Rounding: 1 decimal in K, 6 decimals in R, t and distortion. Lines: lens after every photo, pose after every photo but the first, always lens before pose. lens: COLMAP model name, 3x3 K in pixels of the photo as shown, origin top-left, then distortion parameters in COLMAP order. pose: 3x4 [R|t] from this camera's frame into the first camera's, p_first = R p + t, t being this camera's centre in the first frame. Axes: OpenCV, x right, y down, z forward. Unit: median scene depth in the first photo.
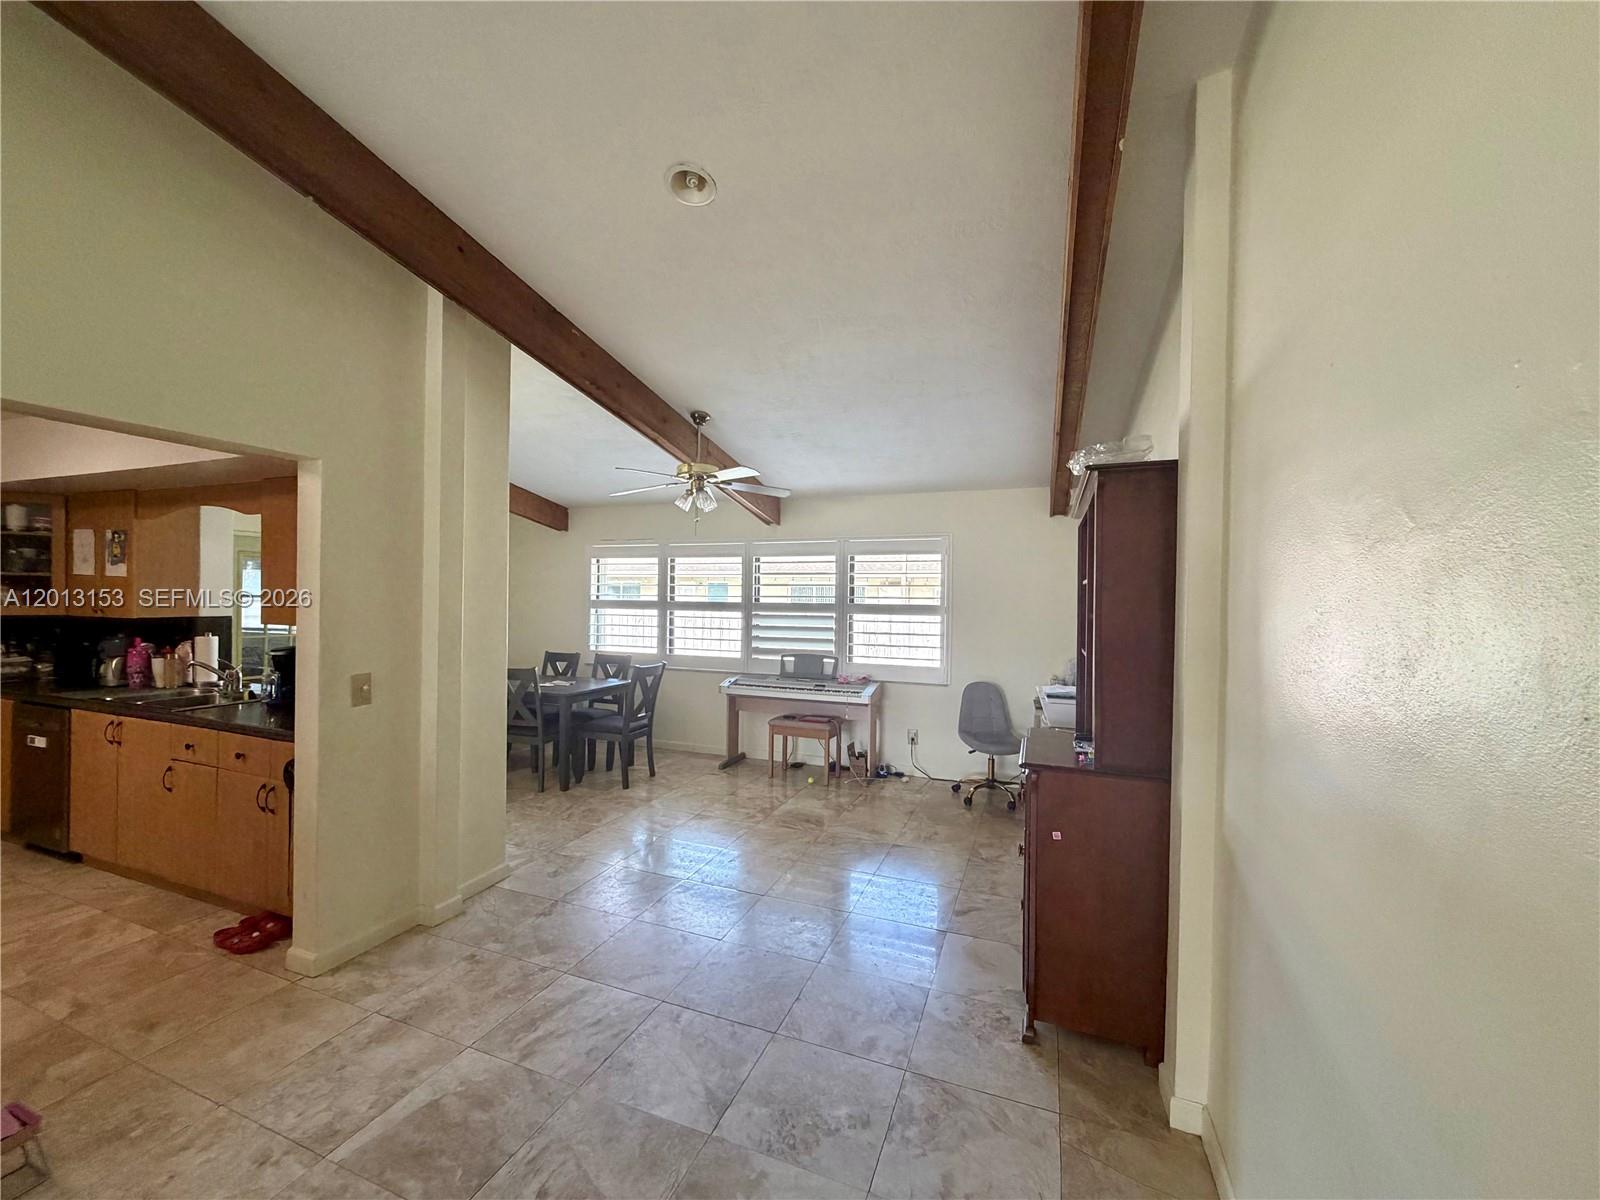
lens RADIAL K [[637.6, 0, 796.7], [0, 637.6, 609.5], [0, 0, 1]] dist [0.001806, 0.000484]
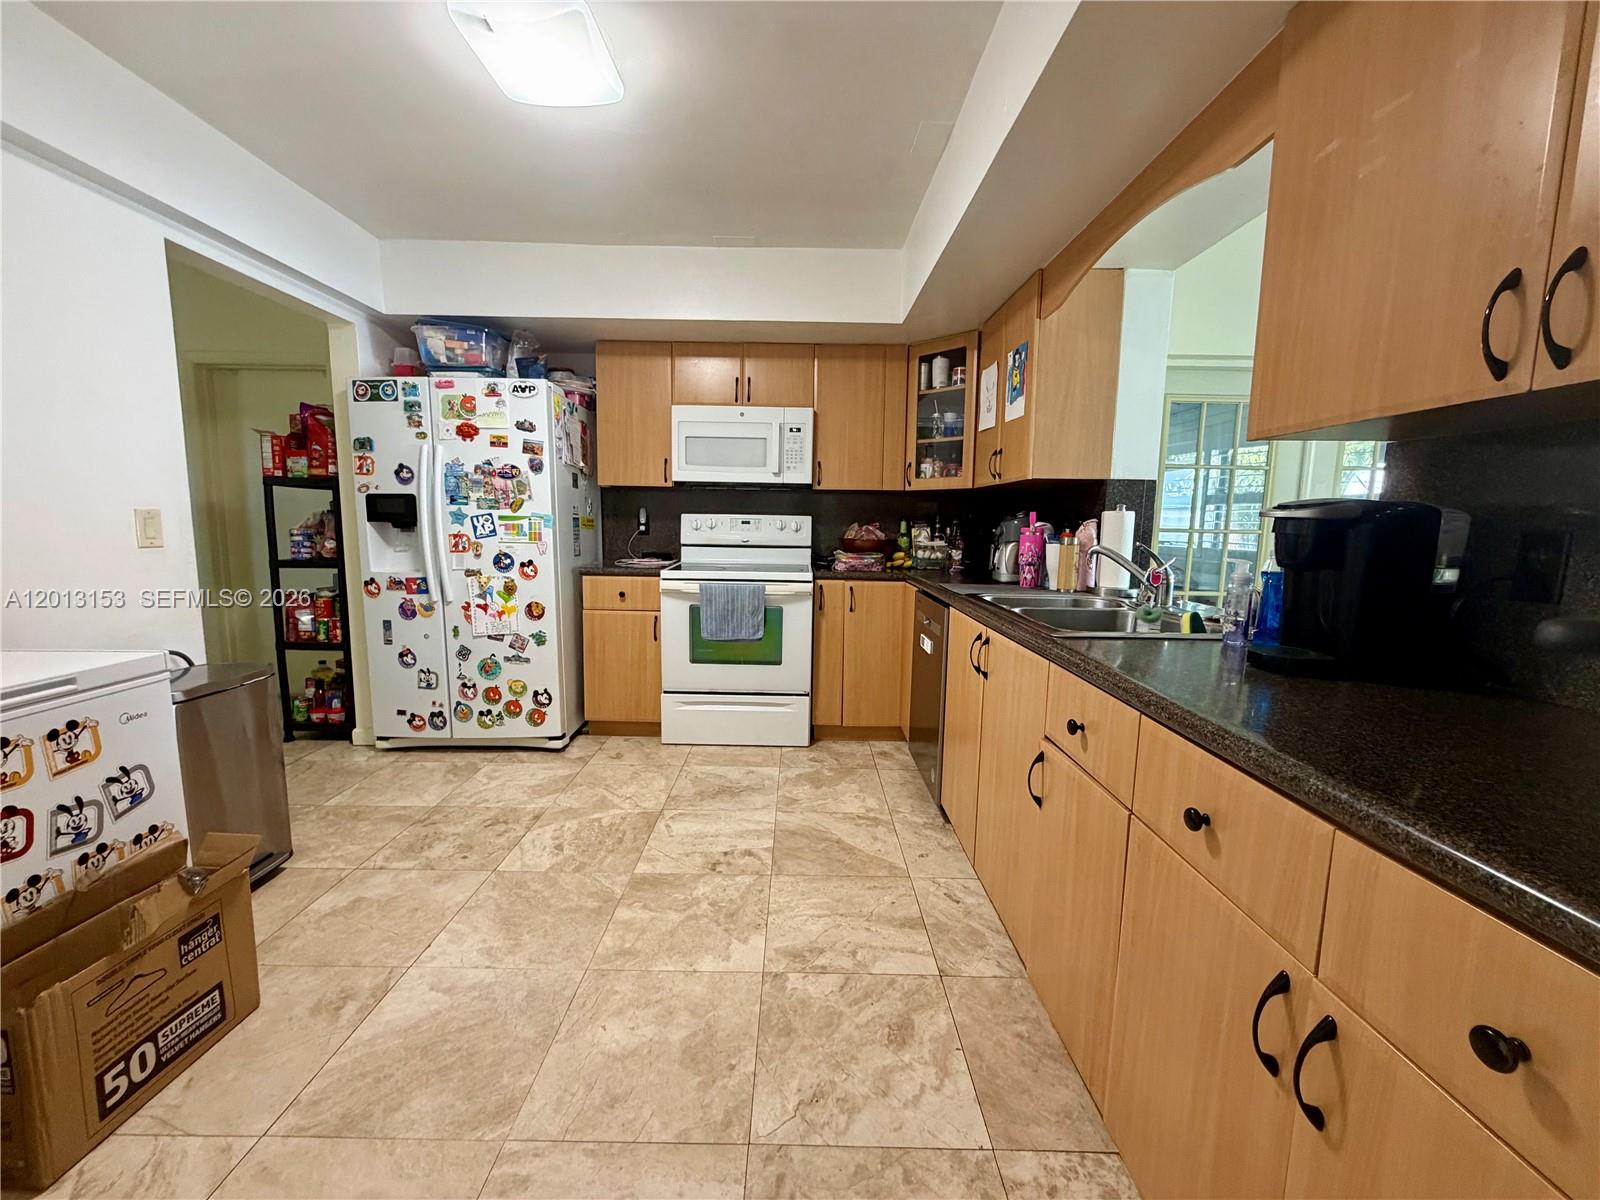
lens RADIAL K [[636.6, 0, 782.2], [0, 636.6, 597.2], [0, 0, 1]] dist [0.002076, 0.000236]
pose [[0.343355, 0.099246, -0.933947, -0.464609], [-0.015323, 0.994861, 0.100086, 0.066181], [0.939081, -0.020054, 0.343111, 0.496109]]
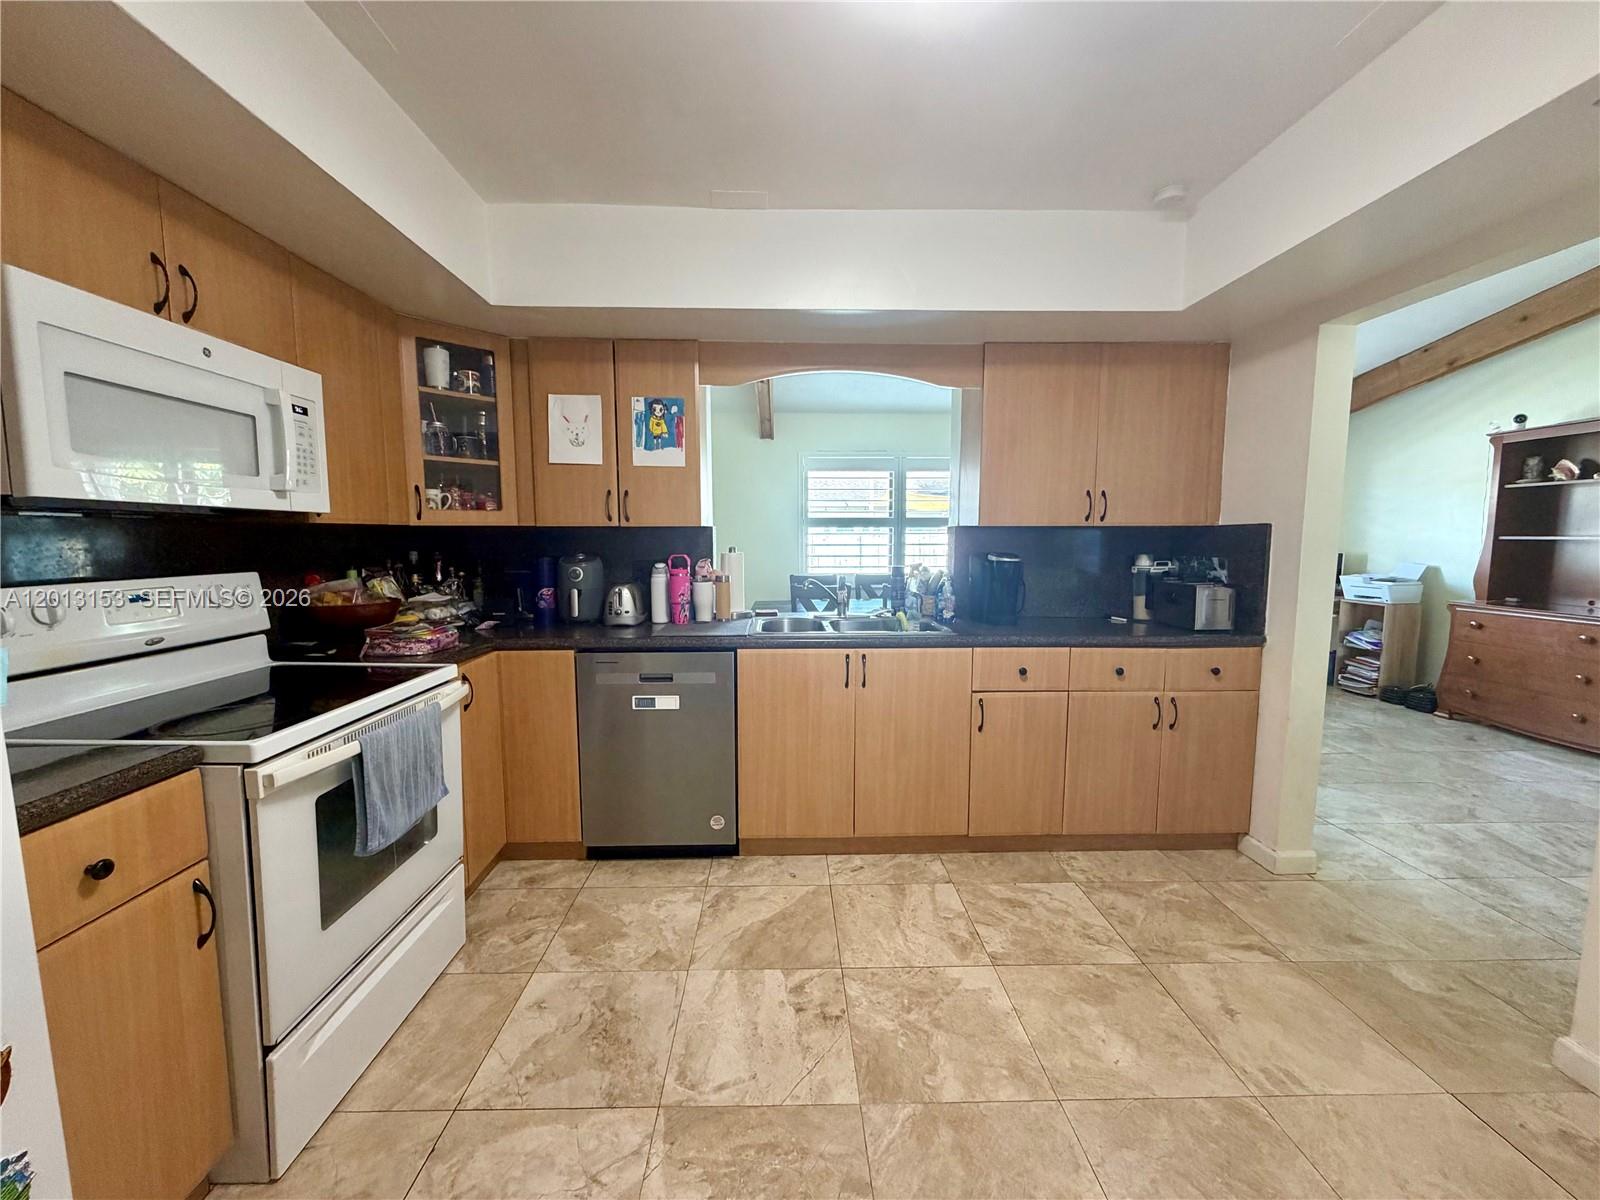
lens RADIAL K [[645.8, 0, 800.0], [0, 645.8, 600.0], [0, 0, 1]] dist [0.000139, 0.000502]
pose [[0.921961, -0.060578, 0.382516, -1.114981], [0.023726, 0.994670, 0.100338, 0.024057], [-0.386556, -0.083432, 0.918485, 0.260462]]
